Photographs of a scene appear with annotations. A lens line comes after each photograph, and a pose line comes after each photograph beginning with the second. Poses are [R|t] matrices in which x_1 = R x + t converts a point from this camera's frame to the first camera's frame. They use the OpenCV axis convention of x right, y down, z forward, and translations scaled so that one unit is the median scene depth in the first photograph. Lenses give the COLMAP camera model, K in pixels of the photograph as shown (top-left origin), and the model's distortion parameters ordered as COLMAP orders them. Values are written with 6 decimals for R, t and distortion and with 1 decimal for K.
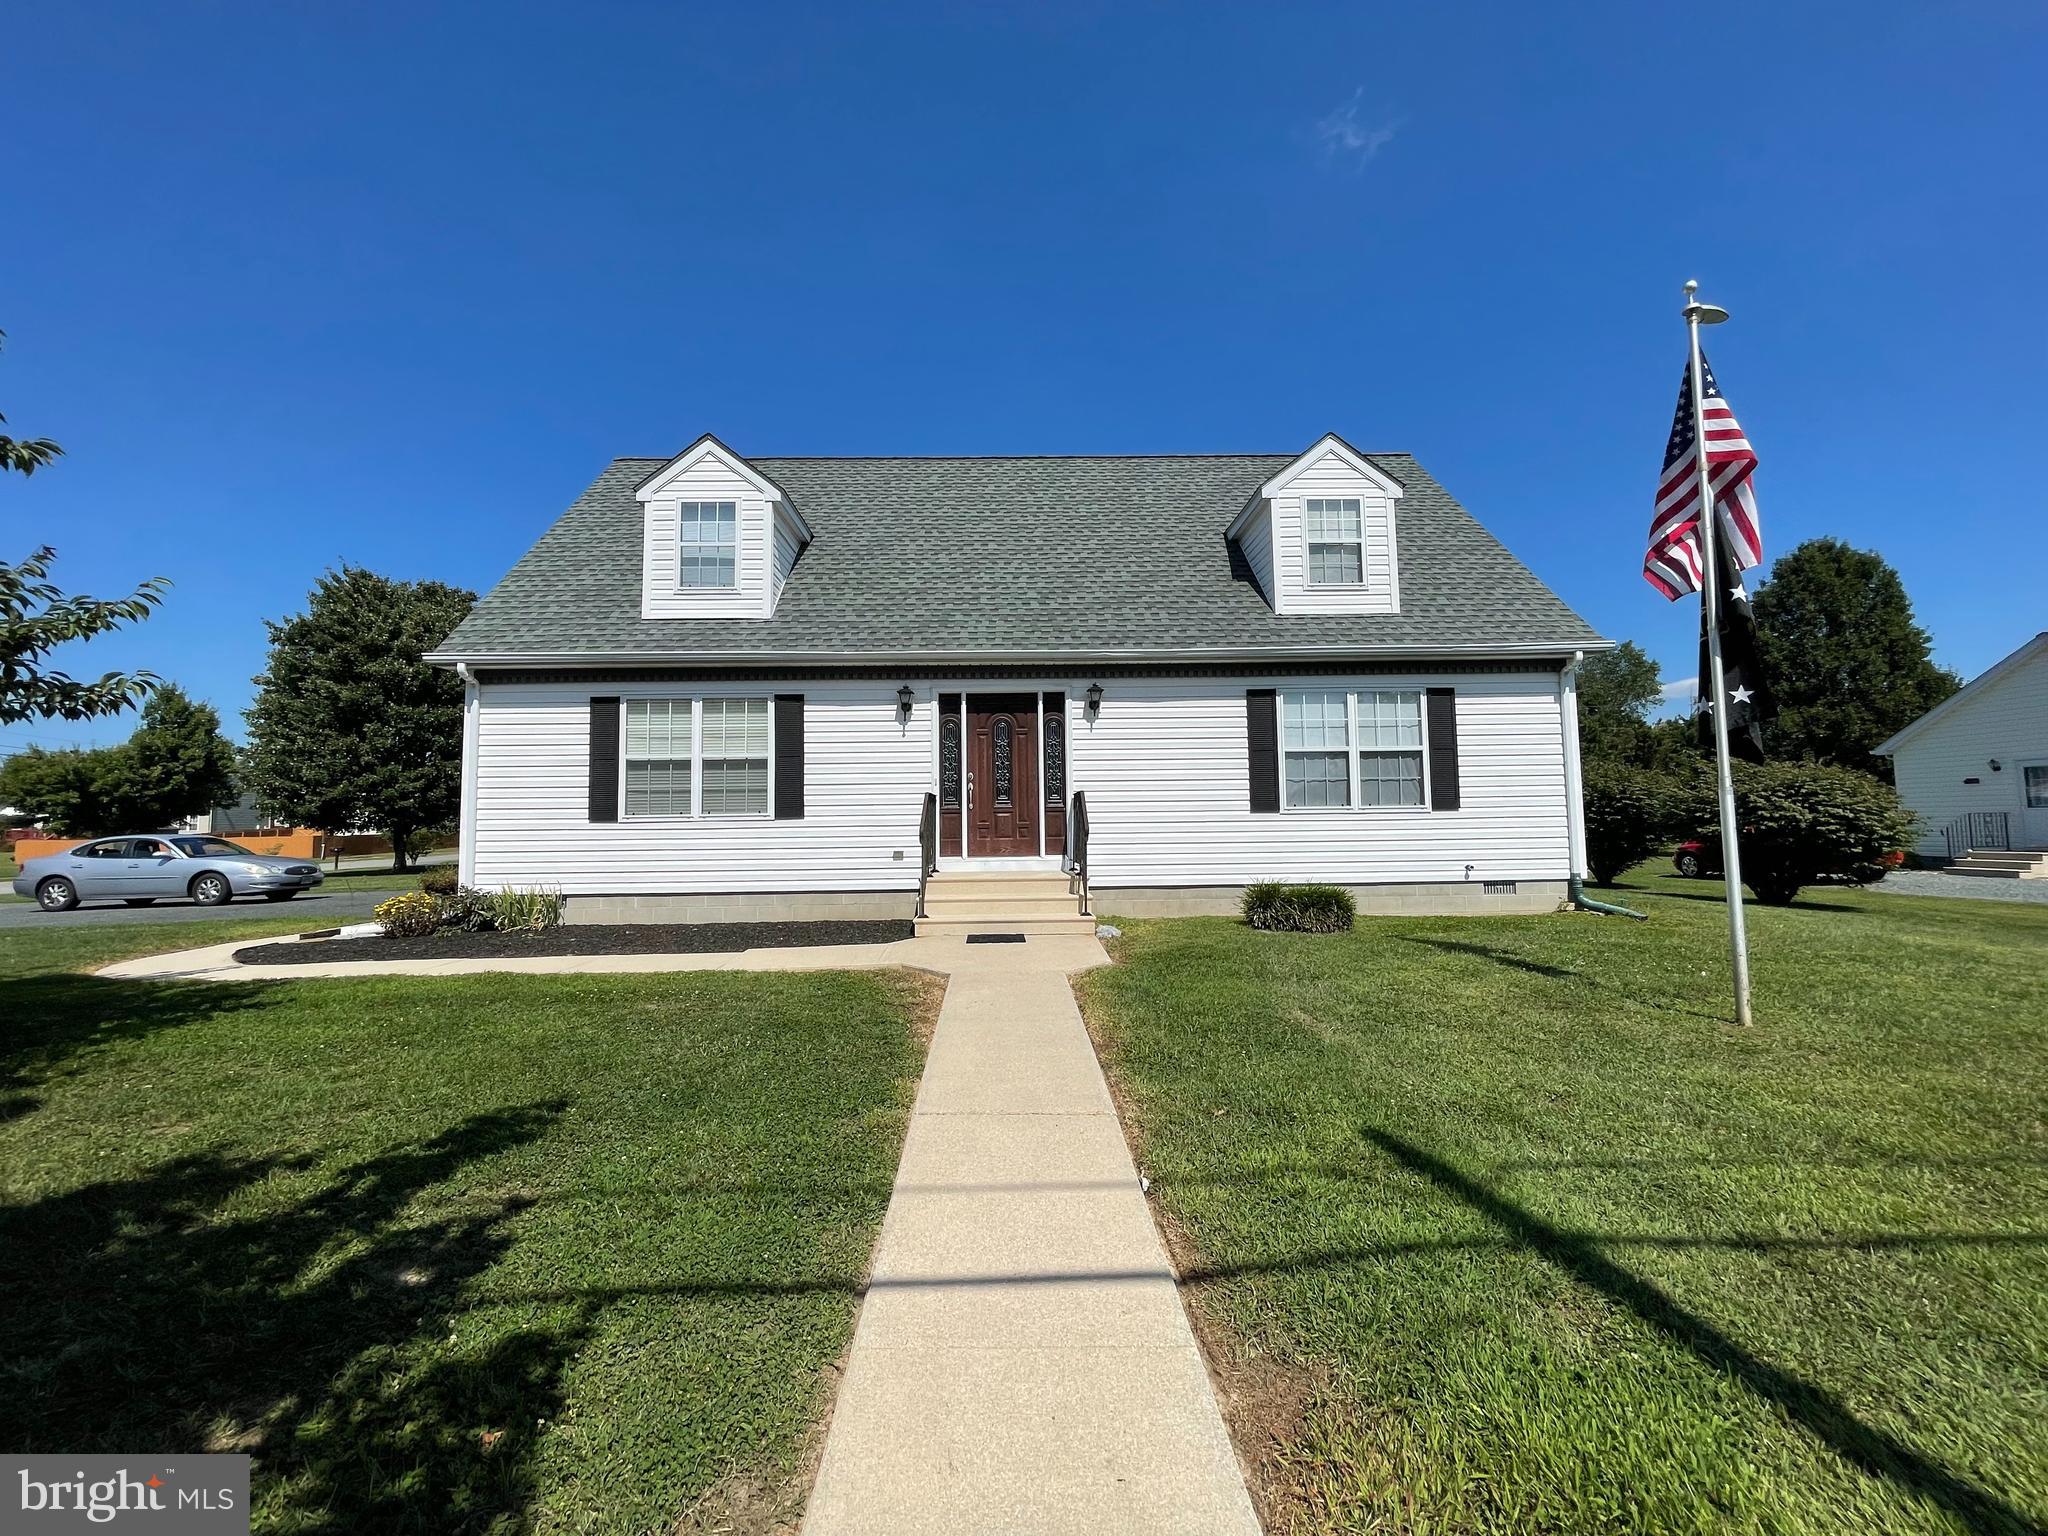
lens RADIAL K [[803.8, 0, 1024.0], [0, 803.8, 768.0], [0, 0, 1]] dist [0.001431, 0.000043]
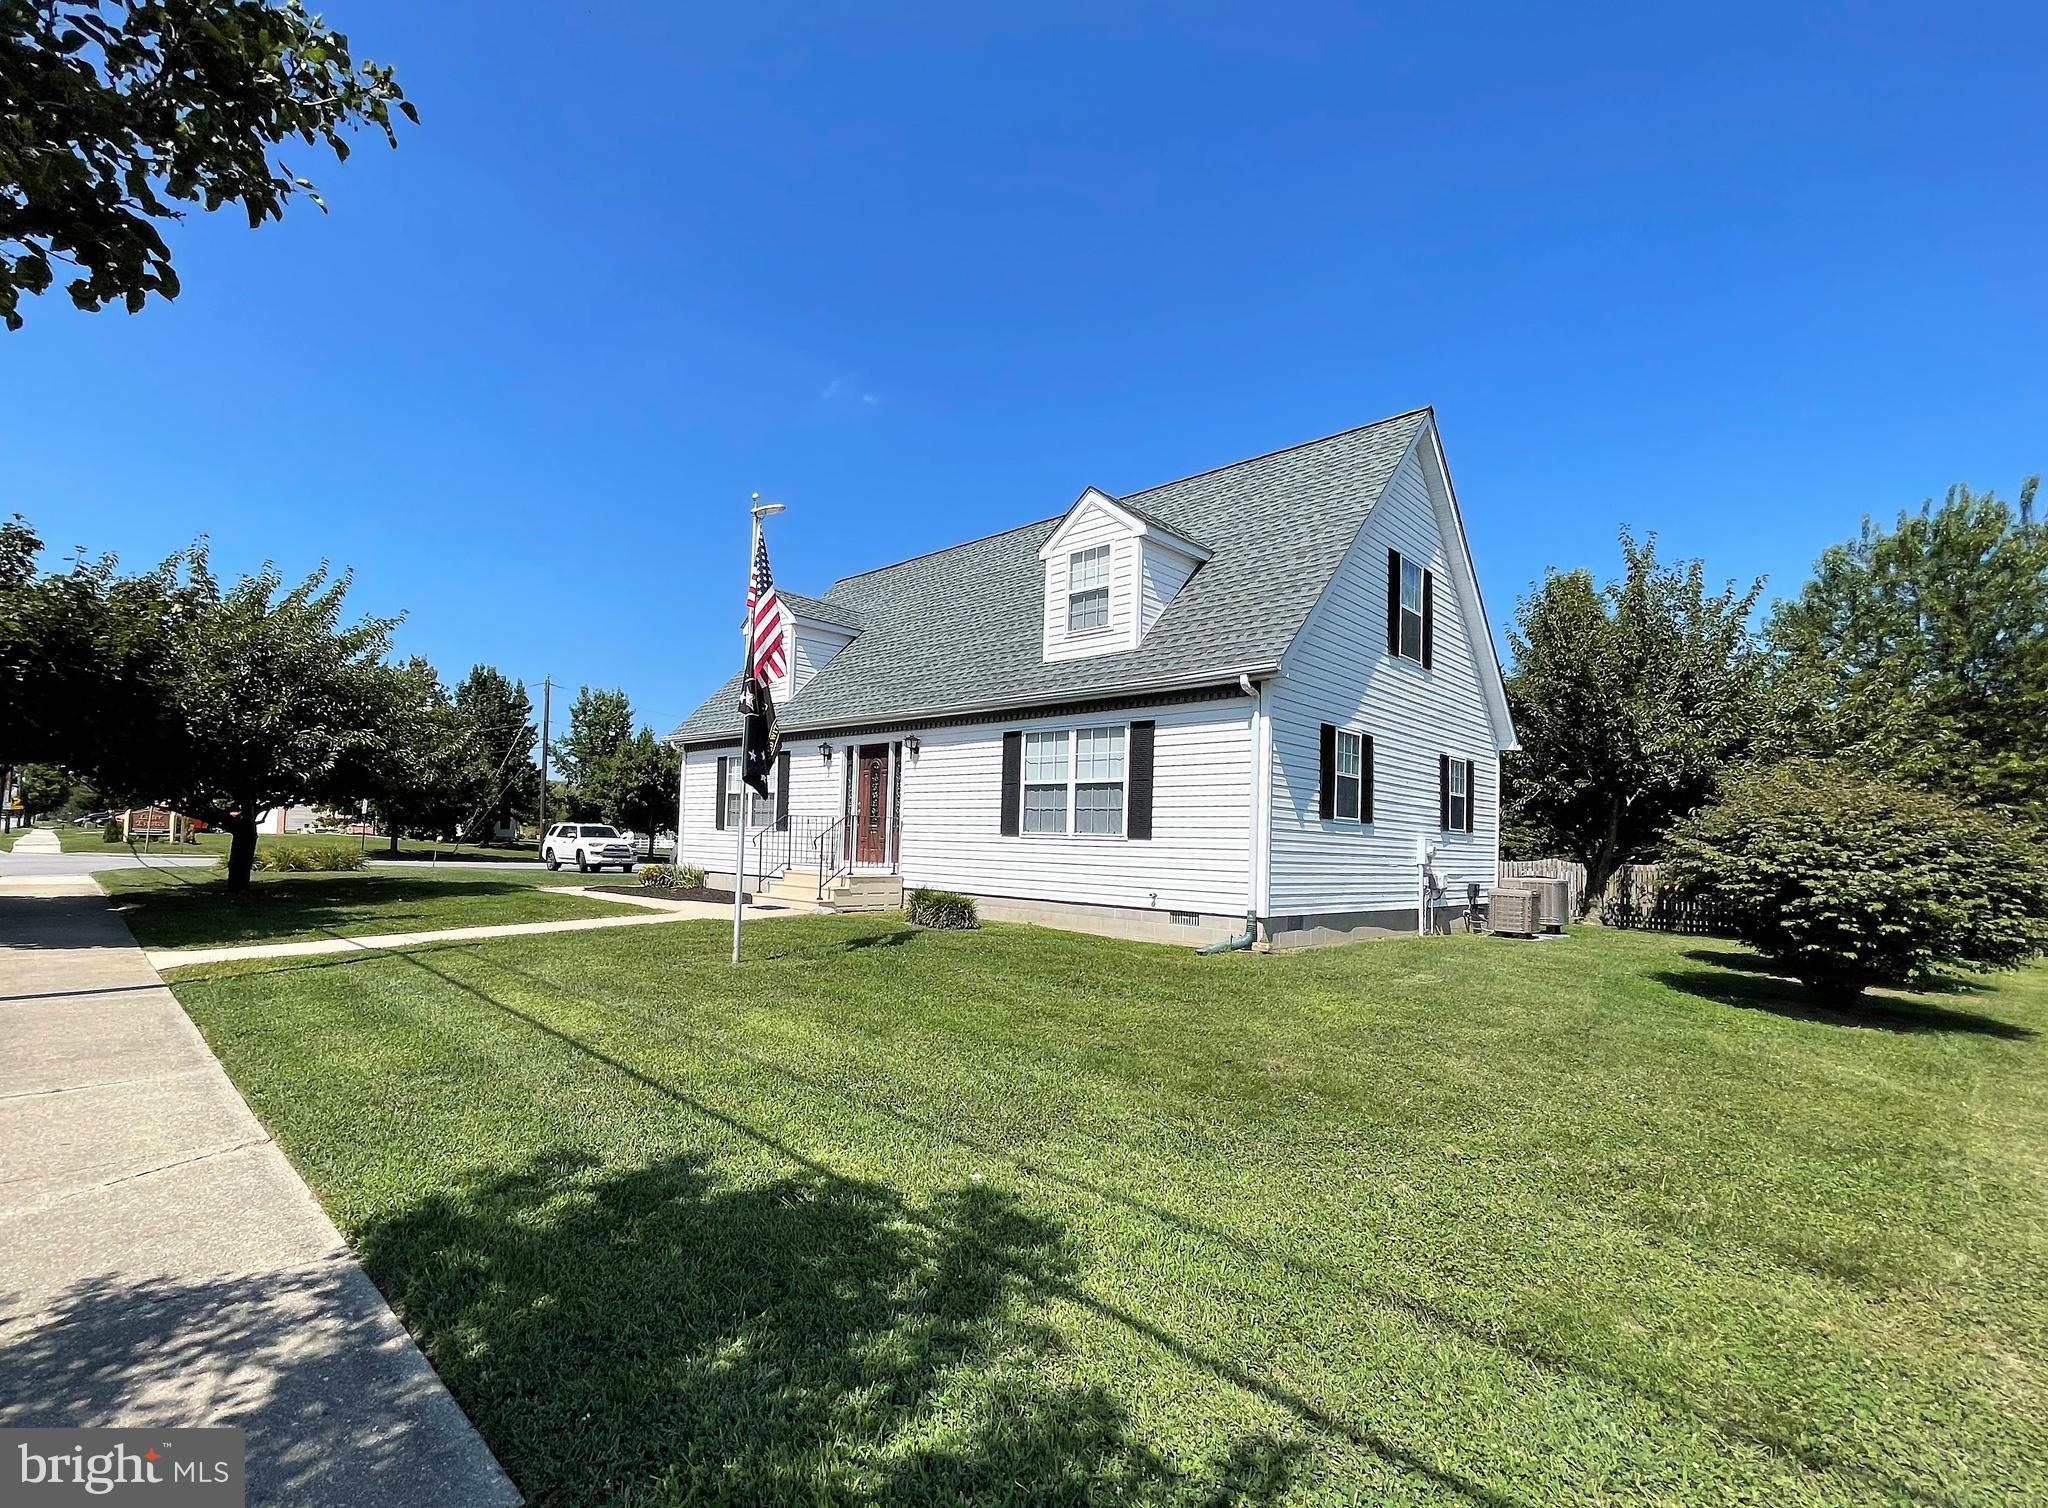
lens RADIAL K [[946.0, 0, 1018.0], [0, 946.0, 821.2], [0, 0, 1]] dist [0.000168, -0.000020]
pose [[0.703660, 0.018547, -0.710295, 1.272449], [0.009593, 0.999320, 0.035598, -0.015812], [0.710472, -0.031862, 0.703003, 0.027545]]
